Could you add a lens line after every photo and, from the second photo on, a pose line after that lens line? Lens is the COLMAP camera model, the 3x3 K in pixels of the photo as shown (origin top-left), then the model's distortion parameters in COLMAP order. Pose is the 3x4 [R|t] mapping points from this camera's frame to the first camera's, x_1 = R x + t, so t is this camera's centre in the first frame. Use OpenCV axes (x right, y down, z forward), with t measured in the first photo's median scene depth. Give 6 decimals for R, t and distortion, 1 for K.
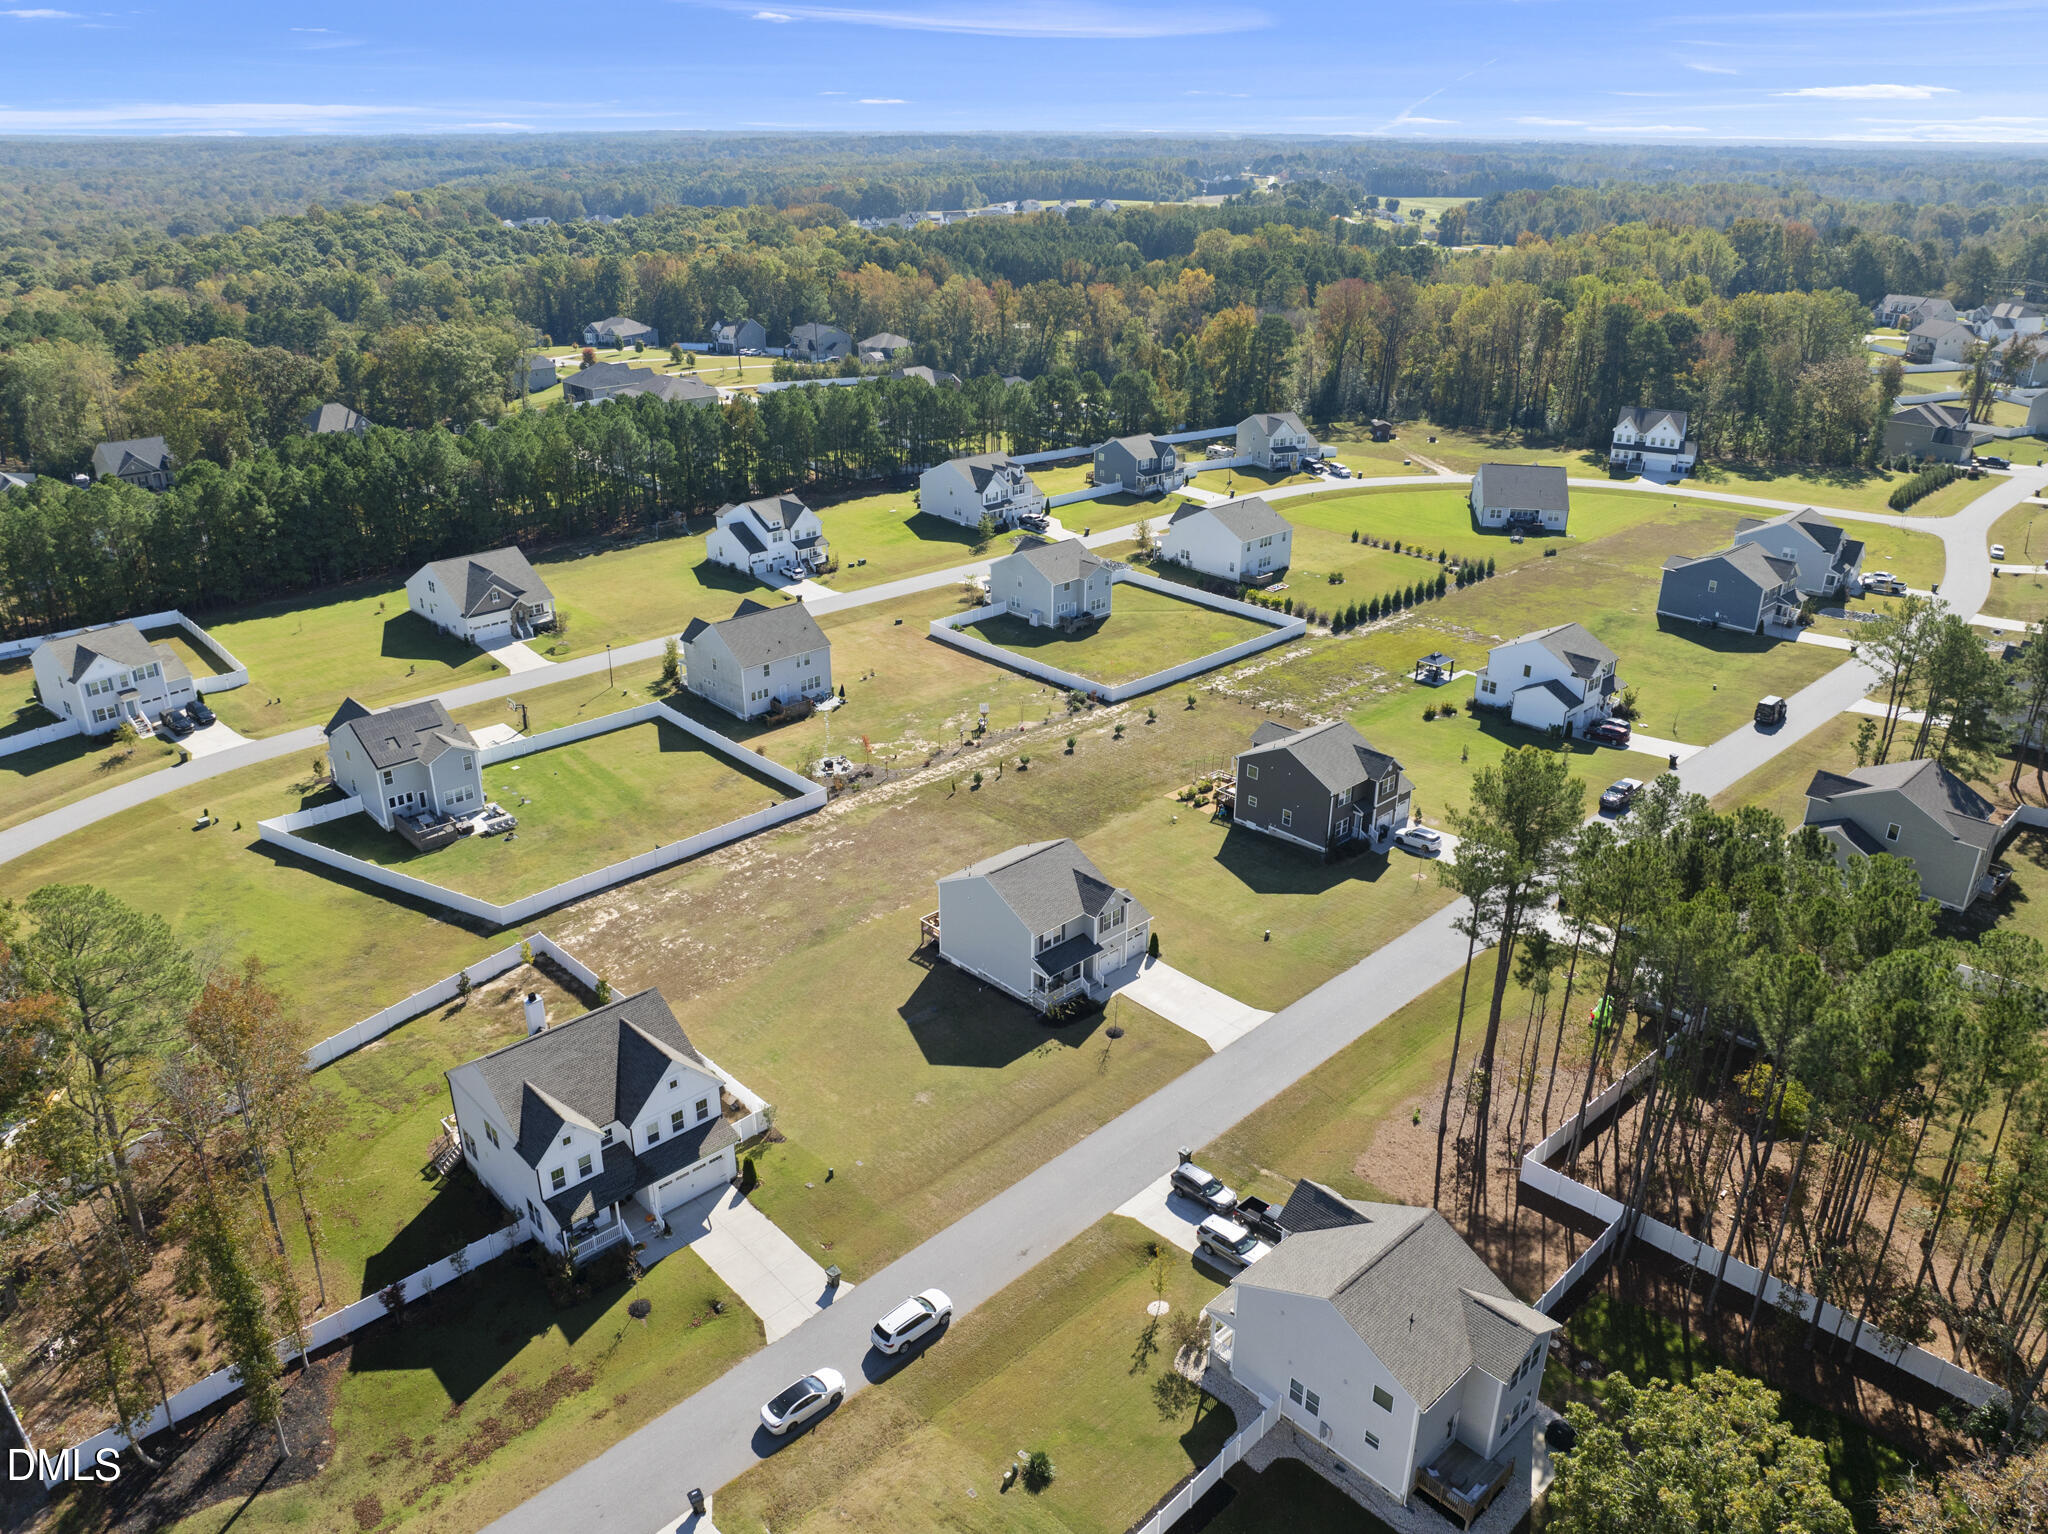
lens RADIAL K [[1475.1, 0, 1062.2], [0, 1475.1, 768.4], [0, 0, 1]] dist [-0.025151, -0.003664]
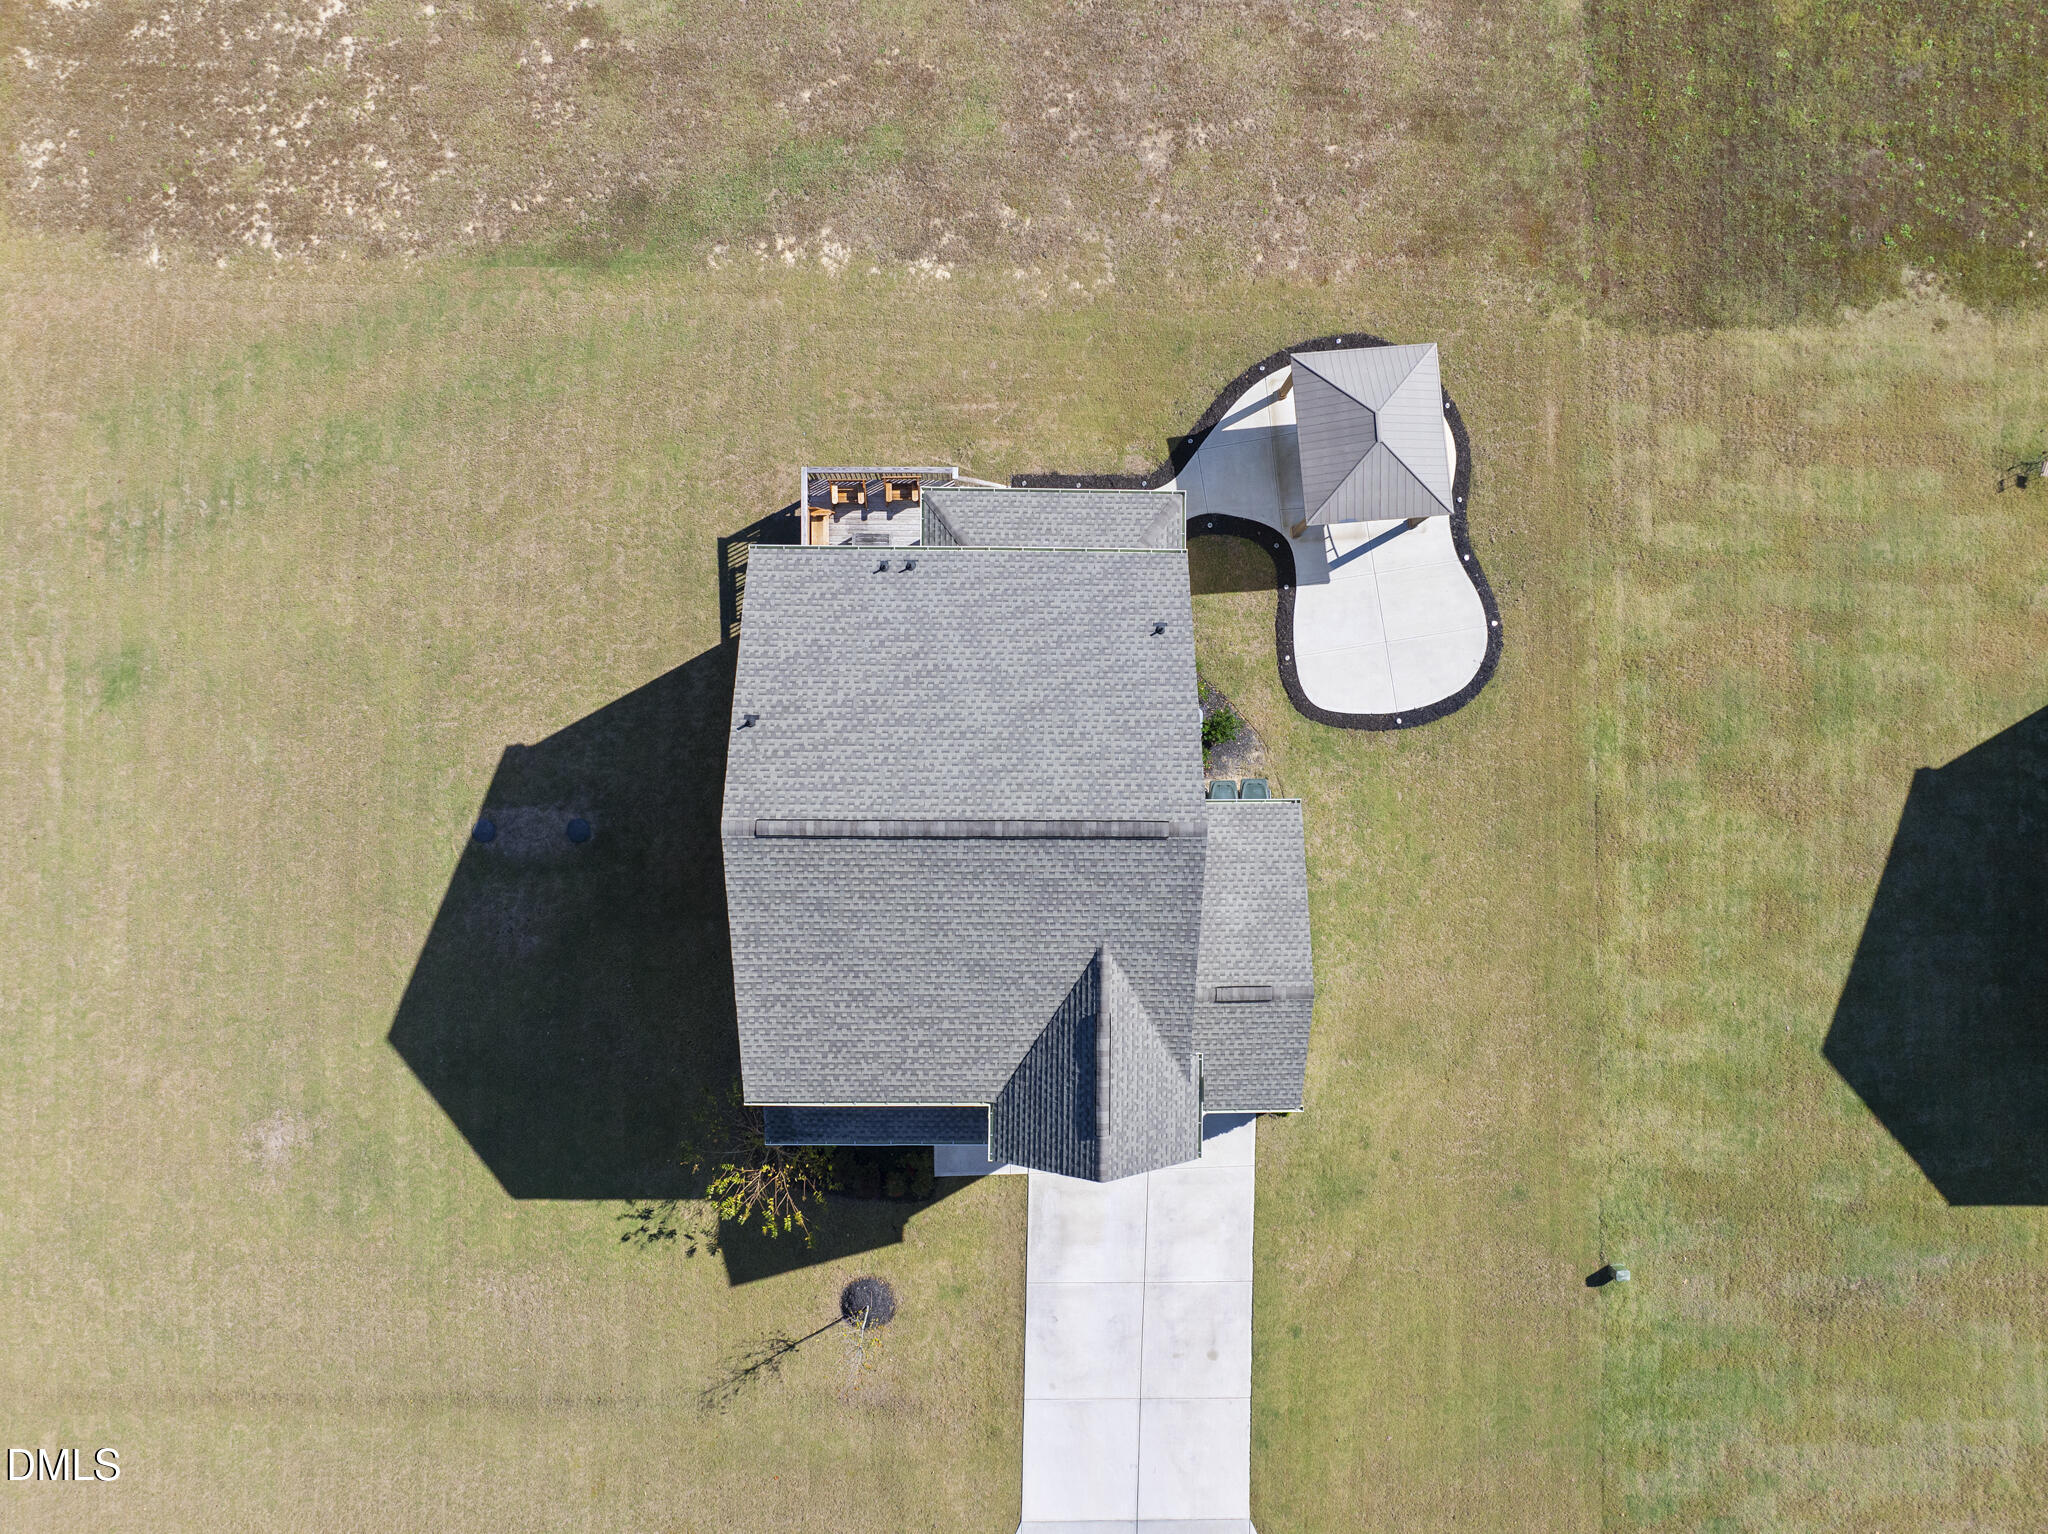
lens RADIAL K [[1449.2, 0, 1034.8], [0, 1449.2, 764.3], [0, 0, 1]] dist [-0.049256, 0.019885]
pose [[0.711445, 0.702730, -0.004117, -0.014035], [-0.305094, 0.314145, 0.899016, -0.102700], [0.633059, -0.638344, 0.437896, 0.579524]]
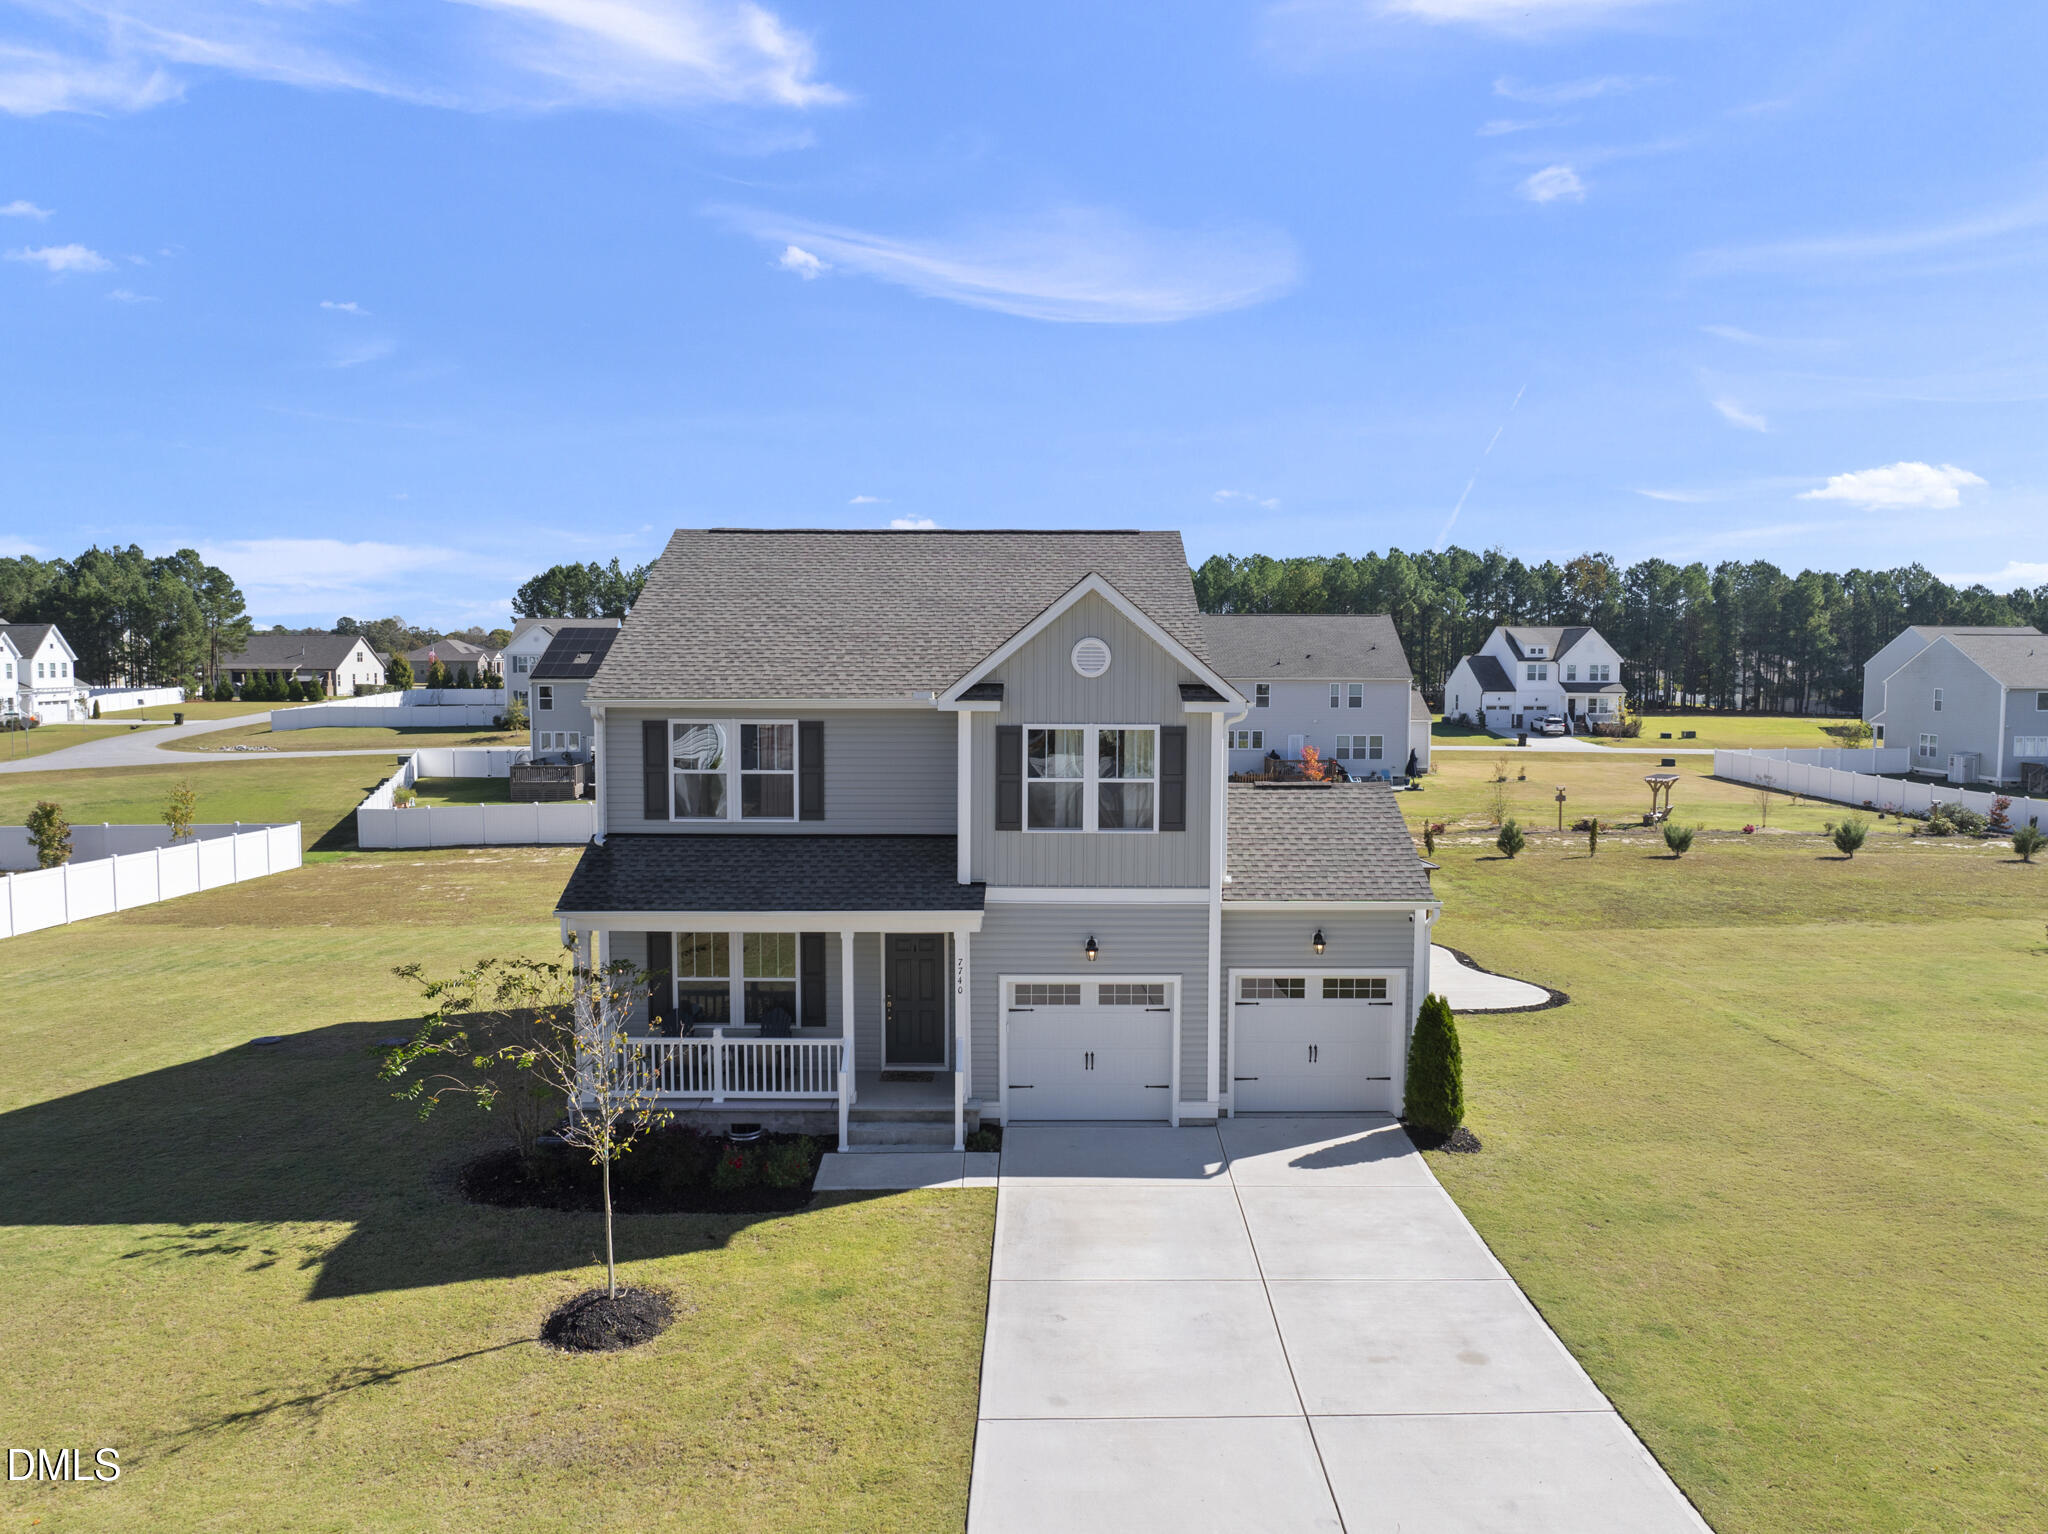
lens RADIAL K [[1468.6, 0, 1033.1], [0, 1468.6, 762.8], [0, 0, 1]] dist [-0.044453, 0.012341]
pose [[0.718896, 0.044530, -0.693690, 0.096450], [-0.278066, 0.933043, -0.228275, 0.090659], [0.637077, 0.356998, 0.683144, 0.550883]]
